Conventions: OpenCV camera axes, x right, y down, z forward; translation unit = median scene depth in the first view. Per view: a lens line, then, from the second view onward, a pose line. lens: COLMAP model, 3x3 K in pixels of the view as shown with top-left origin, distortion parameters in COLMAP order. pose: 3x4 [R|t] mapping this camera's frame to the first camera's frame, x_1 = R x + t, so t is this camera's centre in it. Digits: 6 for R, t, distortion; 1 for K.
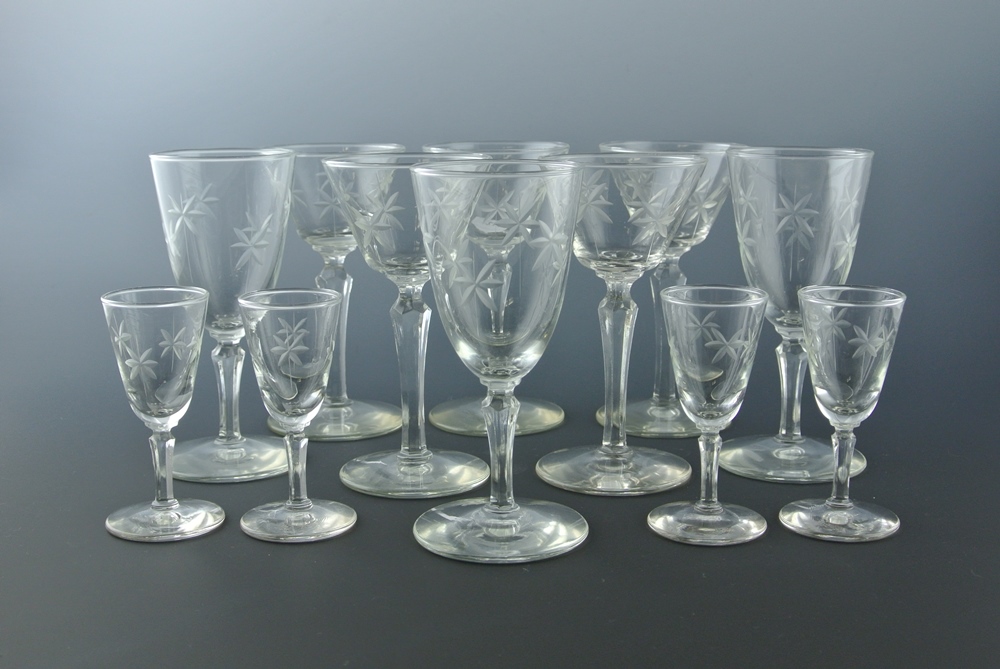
lens RADIAL K [[1341.9, 0, 500.0], [0, 1341.9, 334.5], [0, 0, 1]] dist [0.003915, 0.008396]
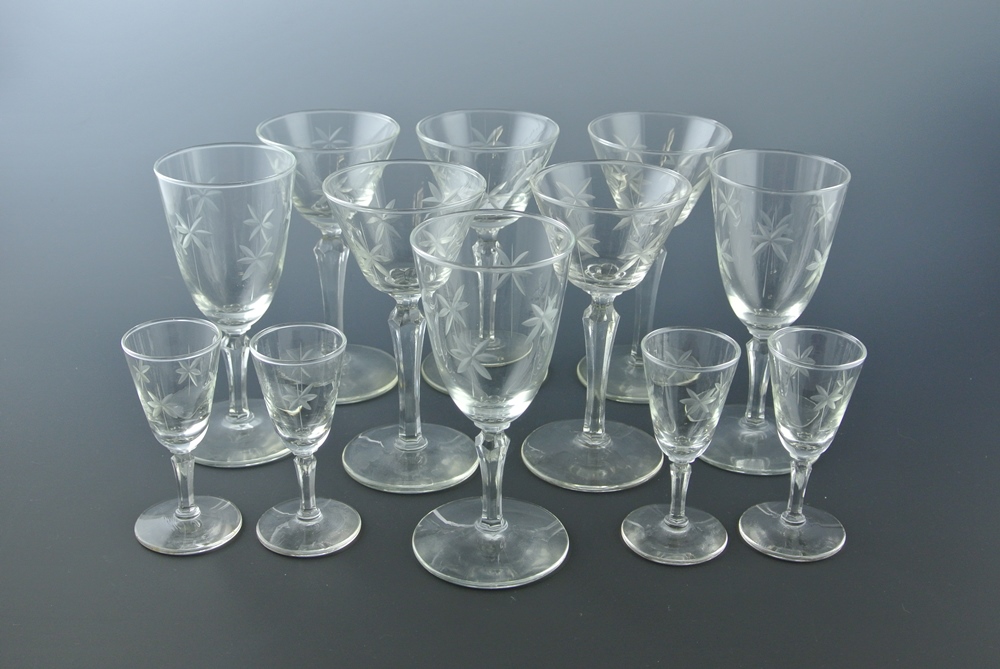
lens RADIAL K [[1341.9, 0, 500.0], [0, 1341.9, 334.5], [0, 0, 1]] dist [0.003915, 0.008396]
pose [[0.999734, 0.010744, 0.020418, -0.014839], [-0.015245, 0.971855, 0.235086, -0.260305], [-0.017318, -0.235334, 0.971760, -0.042398]]
